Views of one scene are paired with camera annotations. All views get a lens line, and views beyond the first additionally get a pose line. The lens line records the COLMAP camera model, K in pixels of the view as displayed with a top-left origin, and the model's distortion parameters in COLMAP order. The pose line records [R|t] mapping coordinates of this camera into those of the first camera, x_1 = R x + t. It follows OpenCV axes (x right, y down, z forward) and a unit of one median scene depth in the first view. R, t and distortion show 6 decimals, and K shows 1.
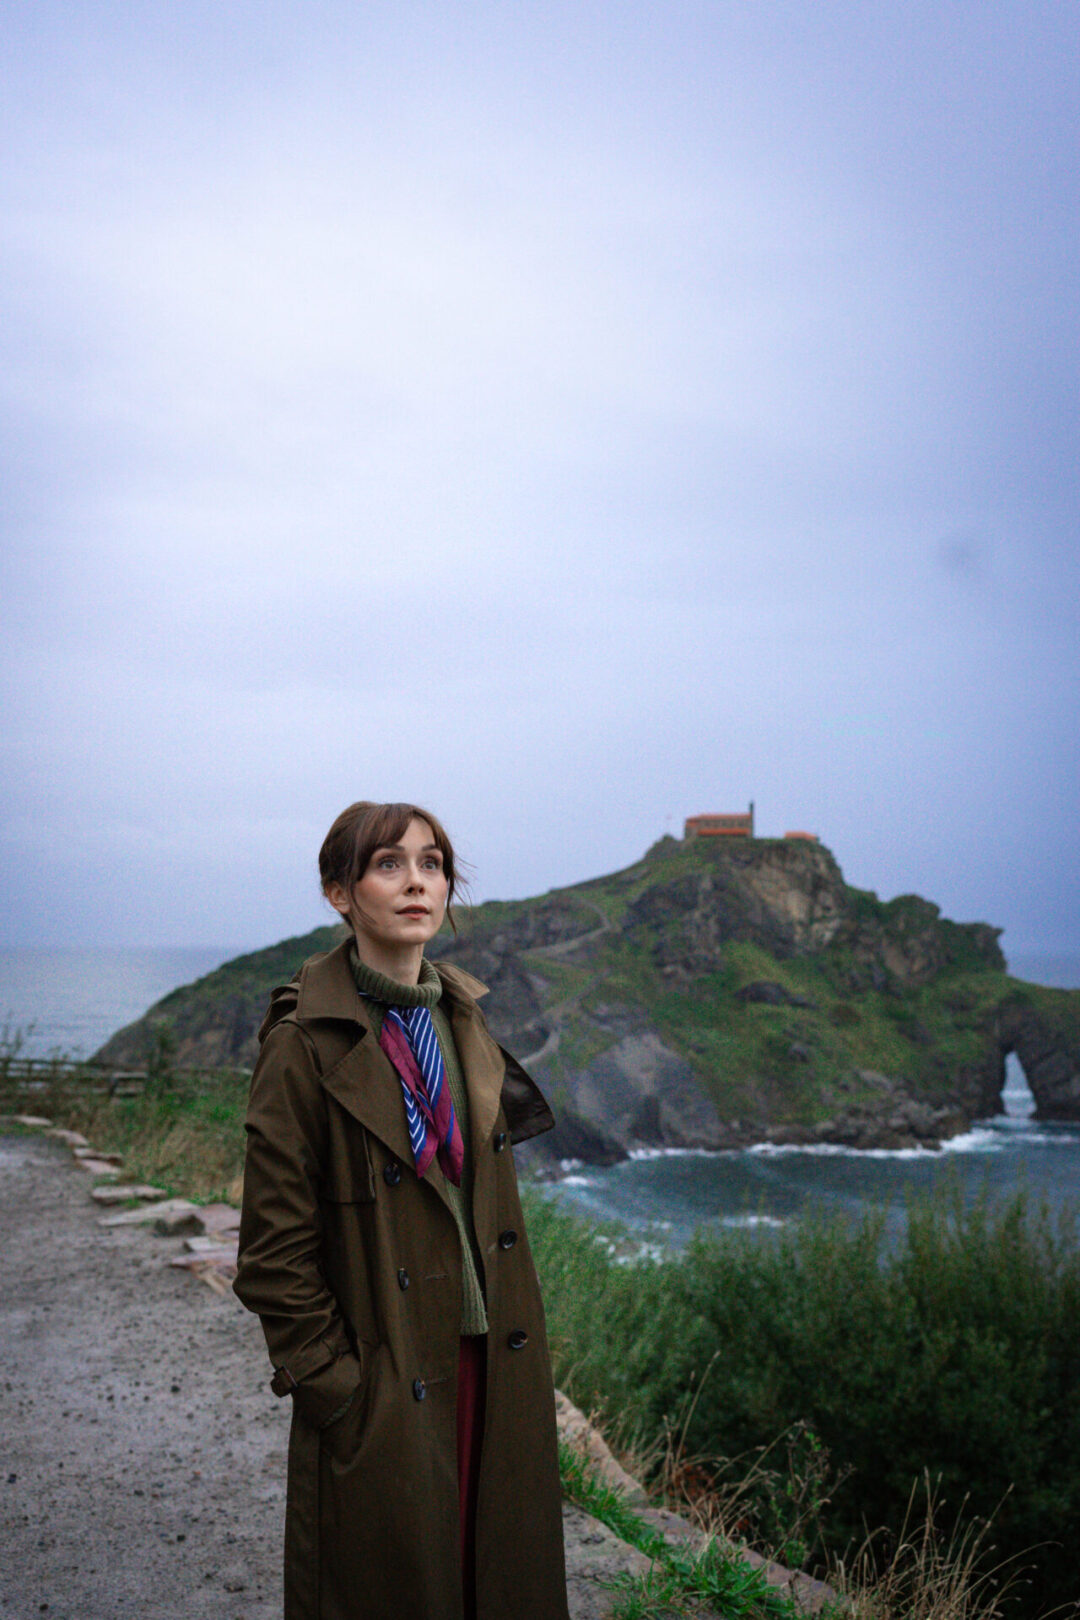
lens RADIAL K [[1631.7, 0, 554.8], [0, 1631.7, 803.3], [0, 0, 1]] dist [0.026891, 0.000000]
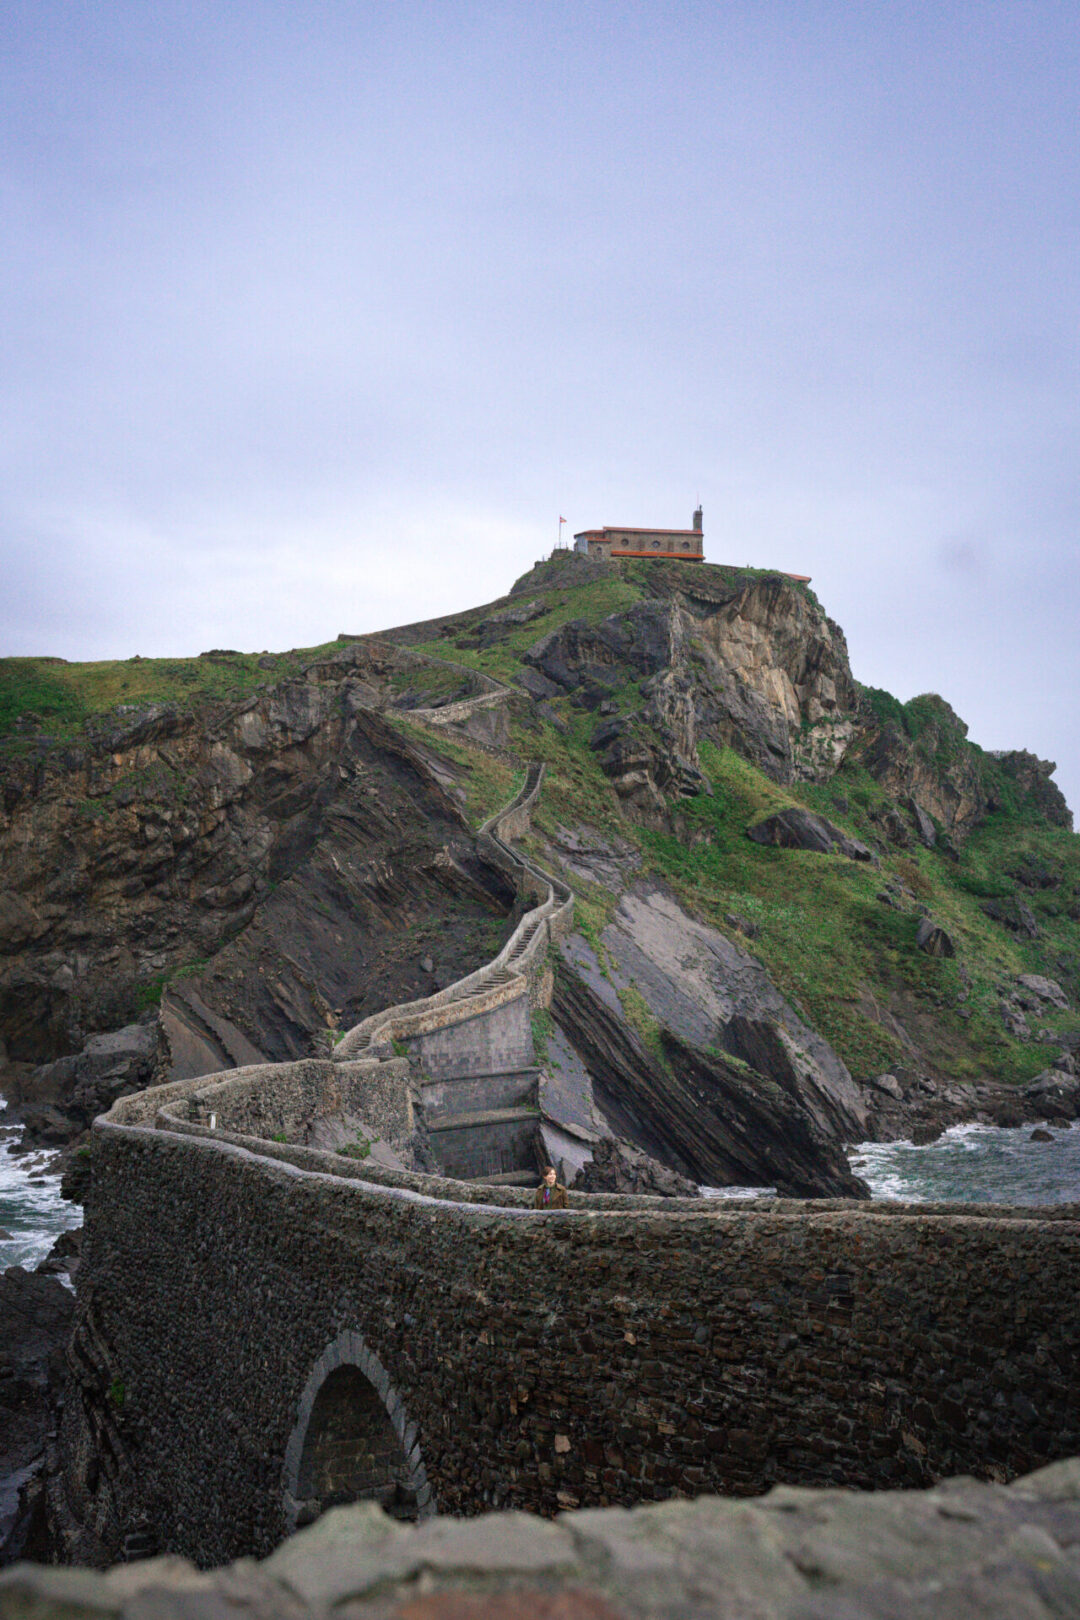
lens RADIAL K [[1566.4, 0, 546.1], [0, 1566.4, 816.3], [0, 0, 1]] dist [-0.052841, 0.000000]
pose [[0.935575, 0.035664, 0.351321, -0.118907], [-0.037244, 0.999304, -0.002262, 0.114524], [-0.351158, -0.010968, 0.936252, 0.564502]]
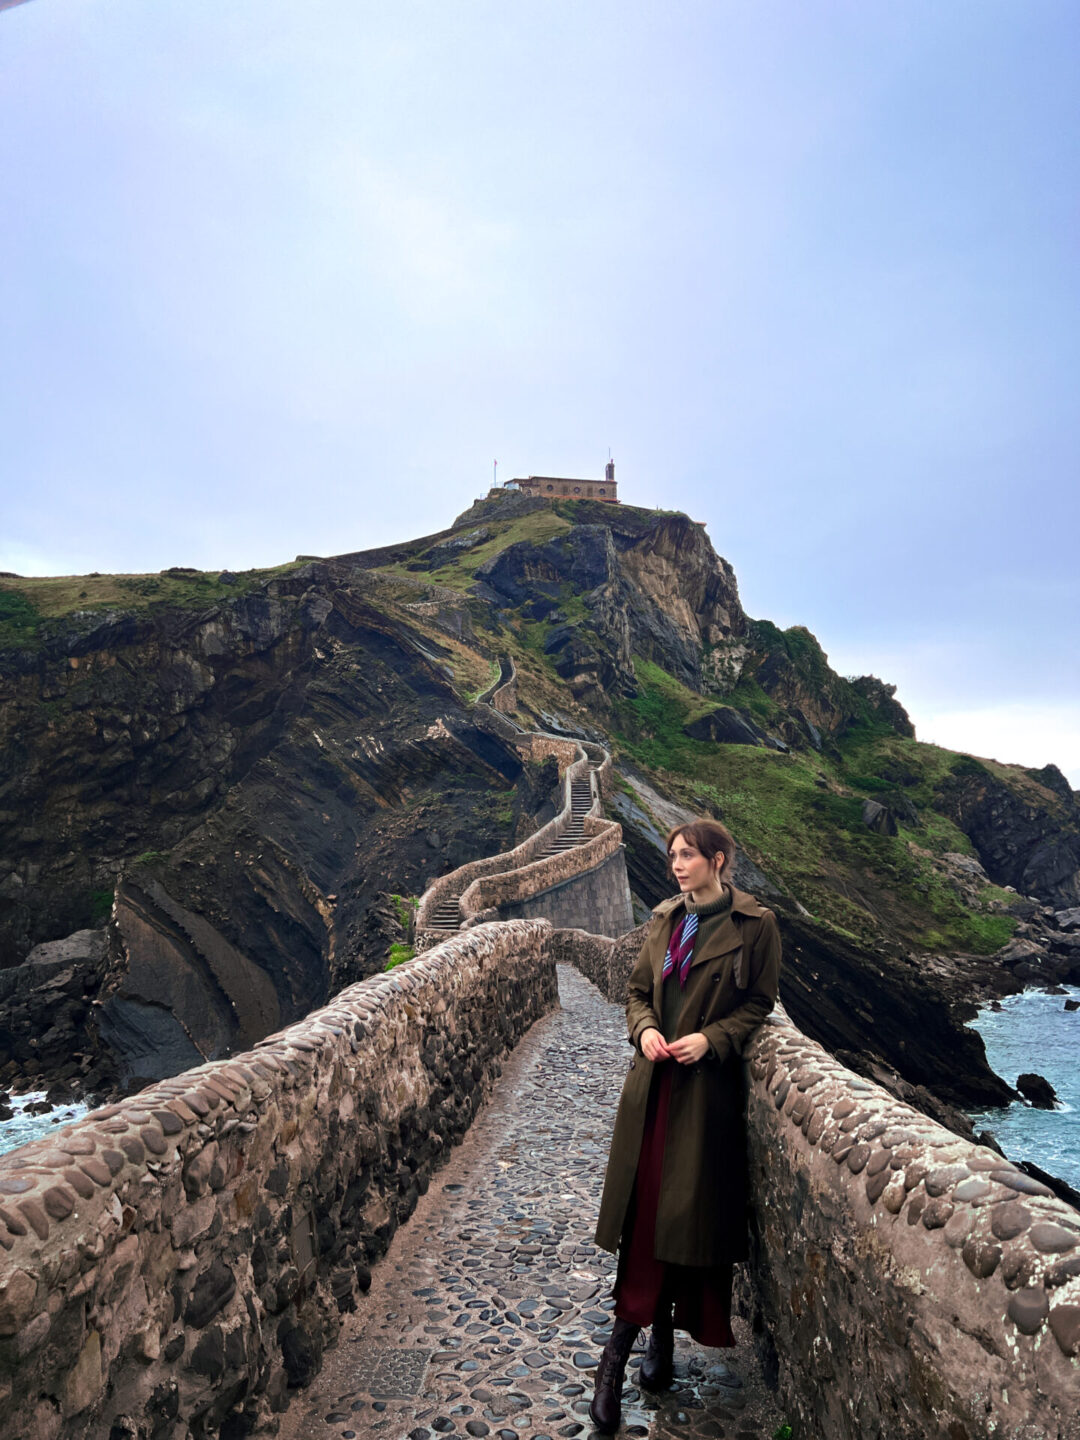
lens RADIAL K [[1087.9, 0, 553.6], [0, 1087.9, 712.0], [0, 0, 1]] dist [0.071538, -0.123838]
pose [[0.883210, 0.044752, 0.466837, -0.101311], [-0.013955, 0.997504, -0.069220, 0.136074], [-0.468770, 0.054621, 0.881630, 0.692399]]
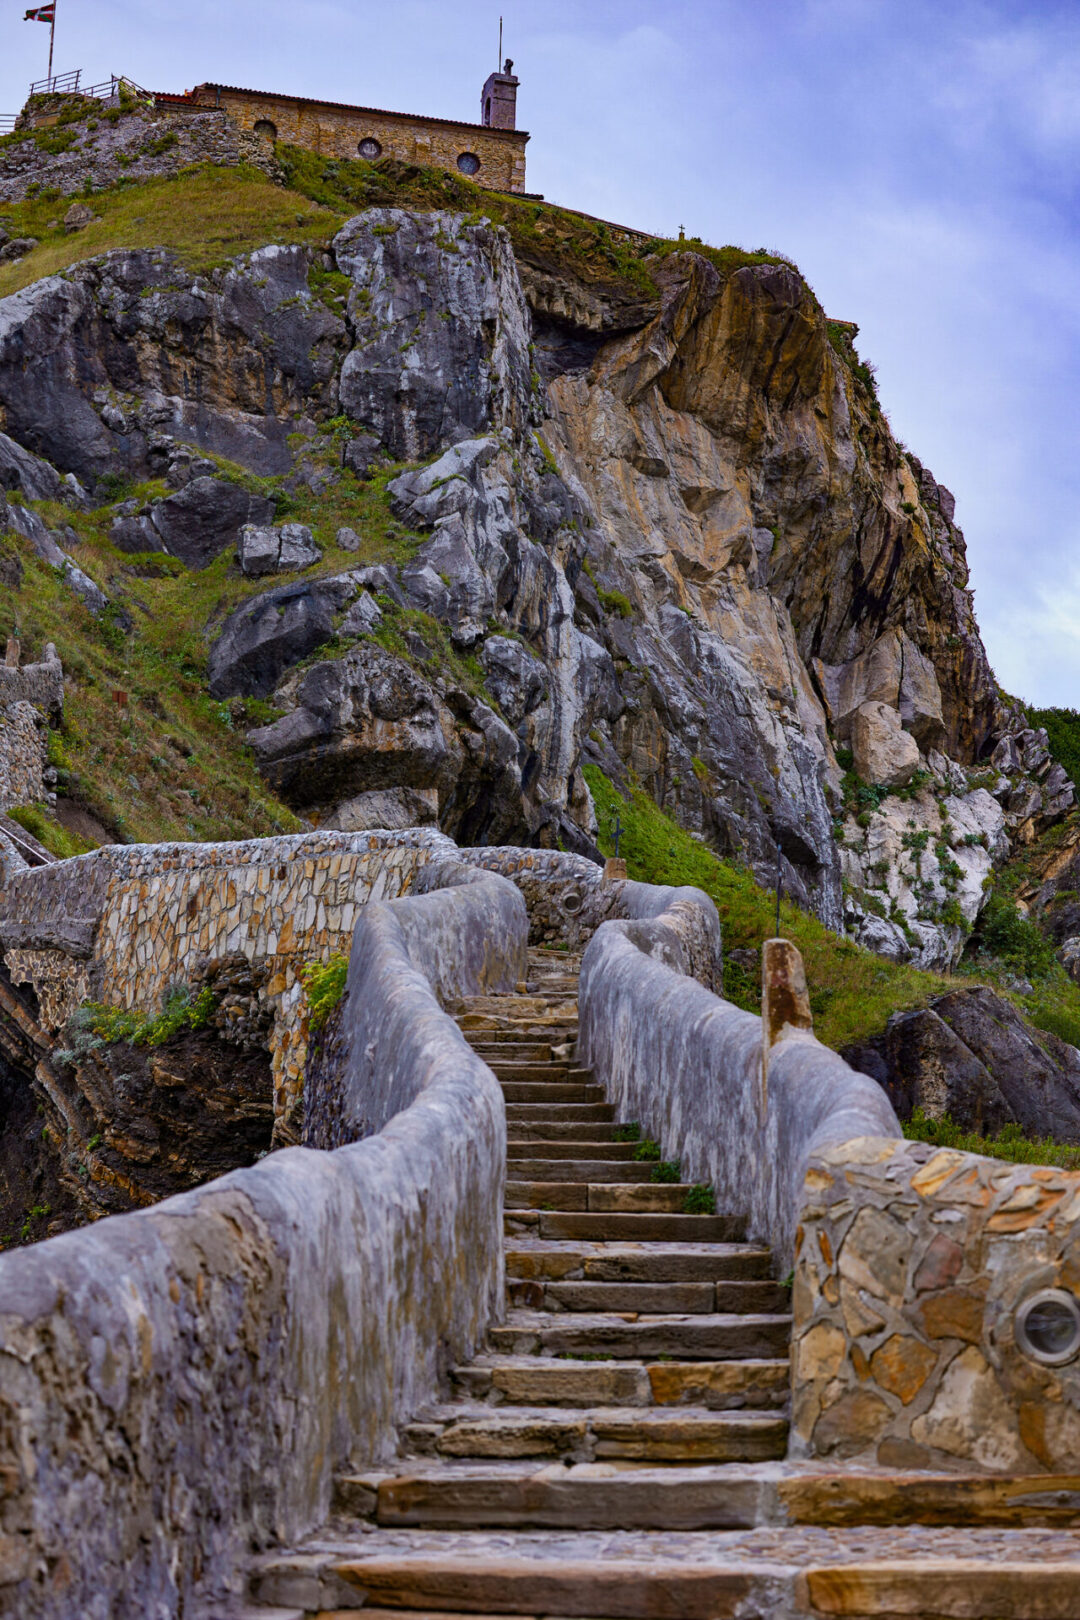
lens RADIAL K [[3250.7, 0, 543.9], [0, 3250.7, 810.4], [0, 0, 1]] dist [-0.188464, 0.000000]
pose [[0.831608, 0.136562, 0.538311, -0.044942], [-0.045165, 0.982716, -0.179528, 0.141769], [-0.553523, 0.124984, 0.823402, 0.798692]]
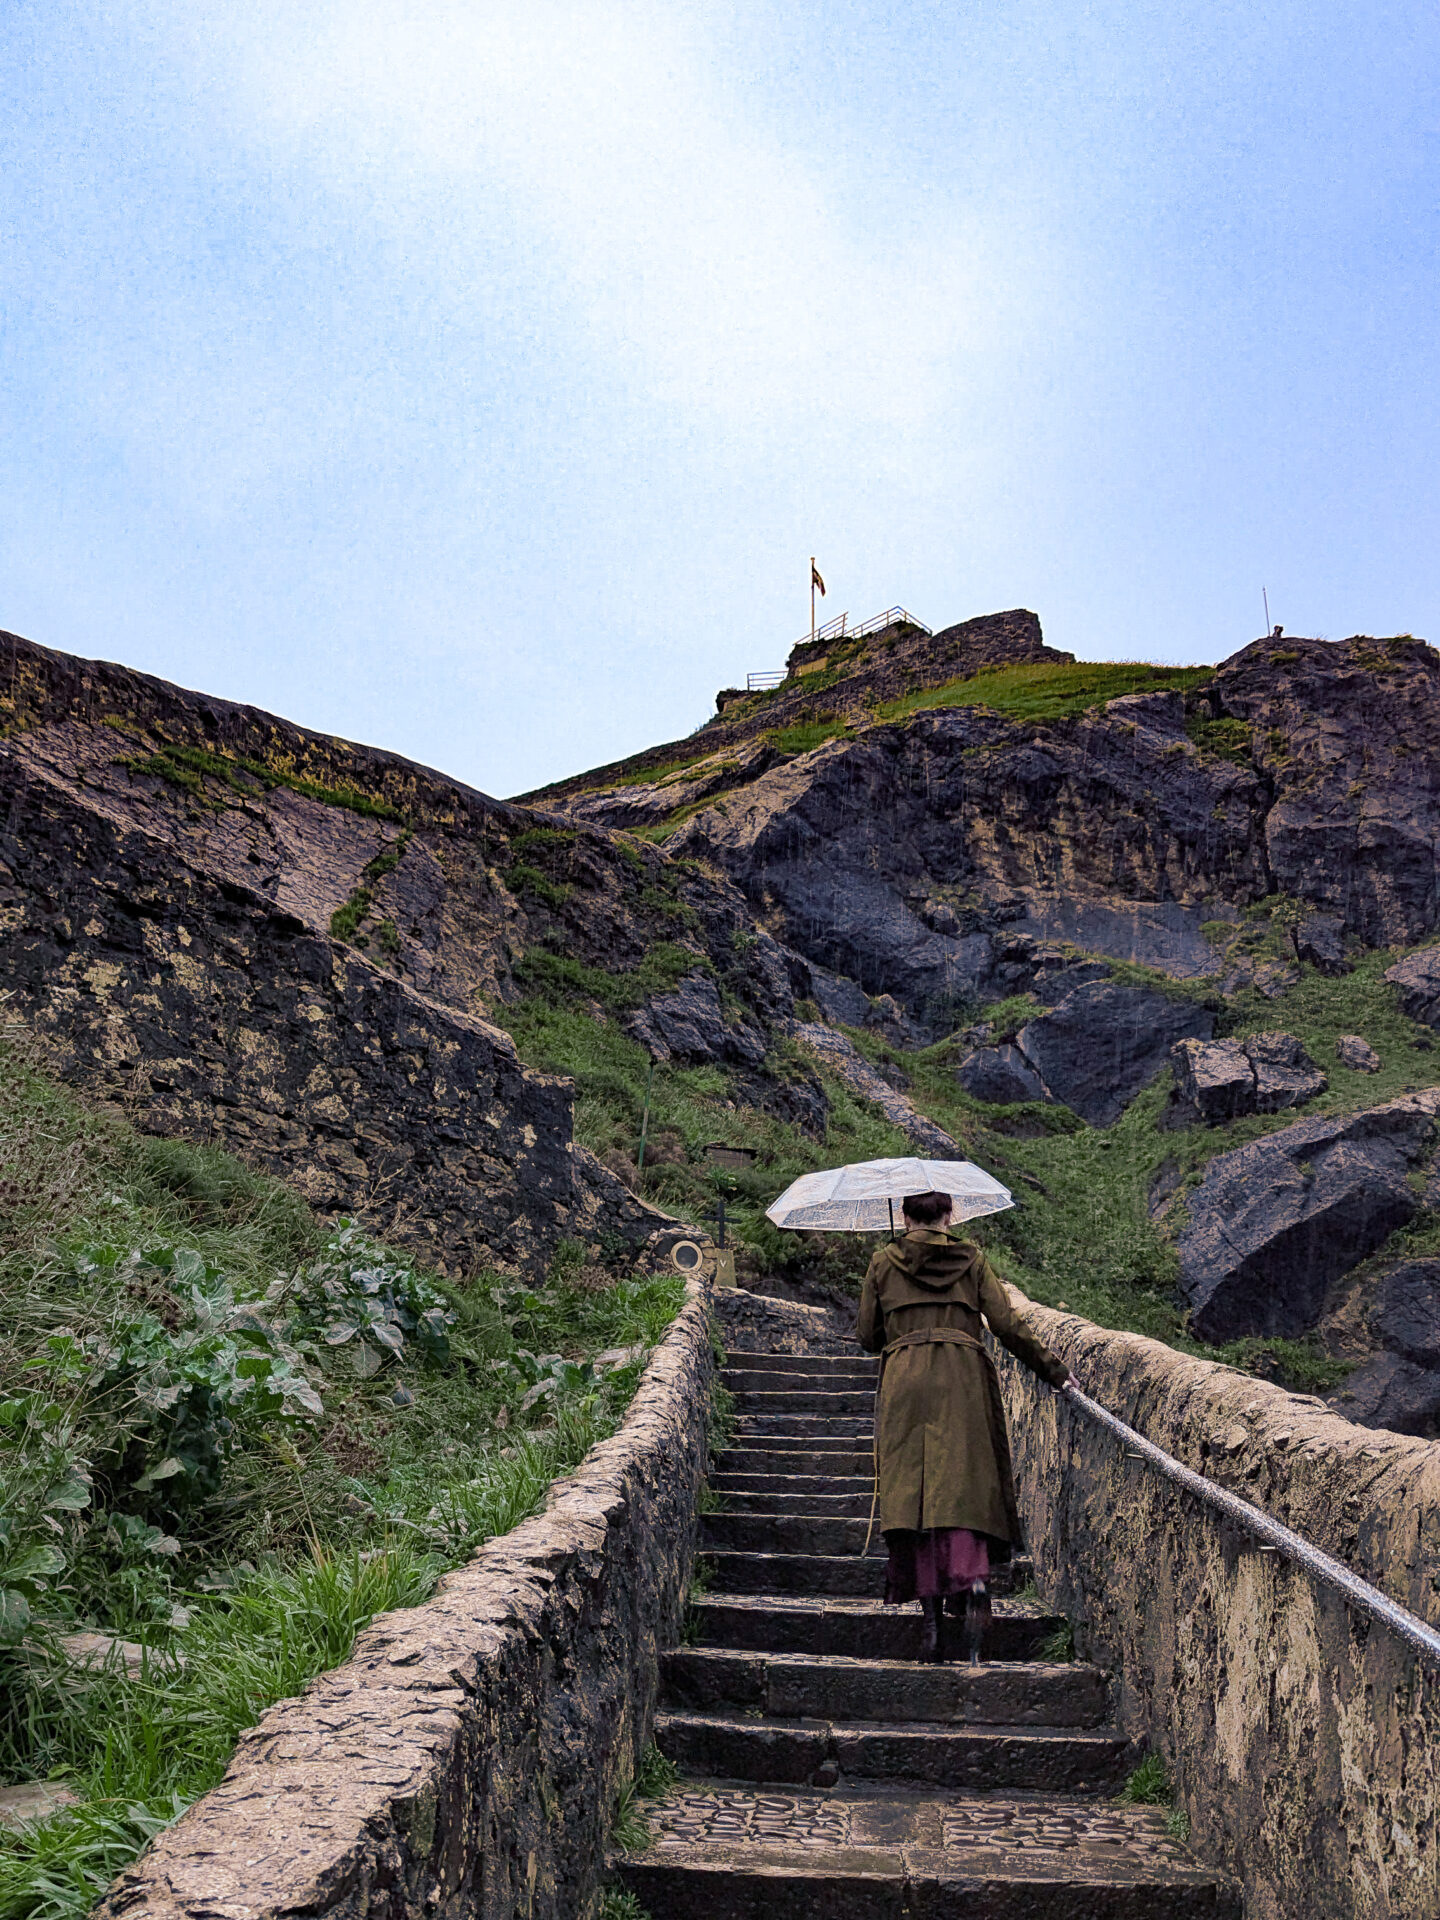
lens RADIAL K [[1816.7, 0, 705.8], [0, 1816.7, 974.5], [0, 0, 1]] dist [0.014898, 0.000000]
pose [[0.934098, 0.166850, 0.315630, 0.017933], [-0.042249, 0.929523, -0.366336, 0.106316], [-0.354508, 0.328859, 0.875315, 0.944221]]
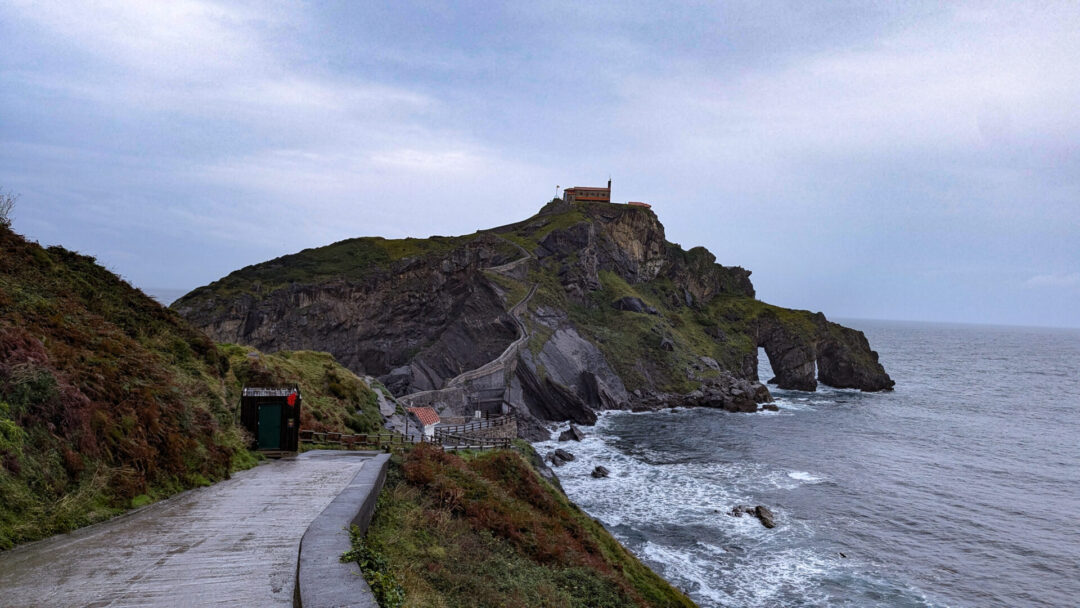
lens RADIAL K [[784.9, 0, 534.7], [0, 784.9, 308.6], [0, 0, 1]] dist [0.111452, -0.003084]
pose [[0.967110, 0.030728, 0.252496, -0.138099], [-0.055202, 0.994372, 0.090423, 0.059288], [-0.248297, -0.101387, 0.963364, 0.325598]]
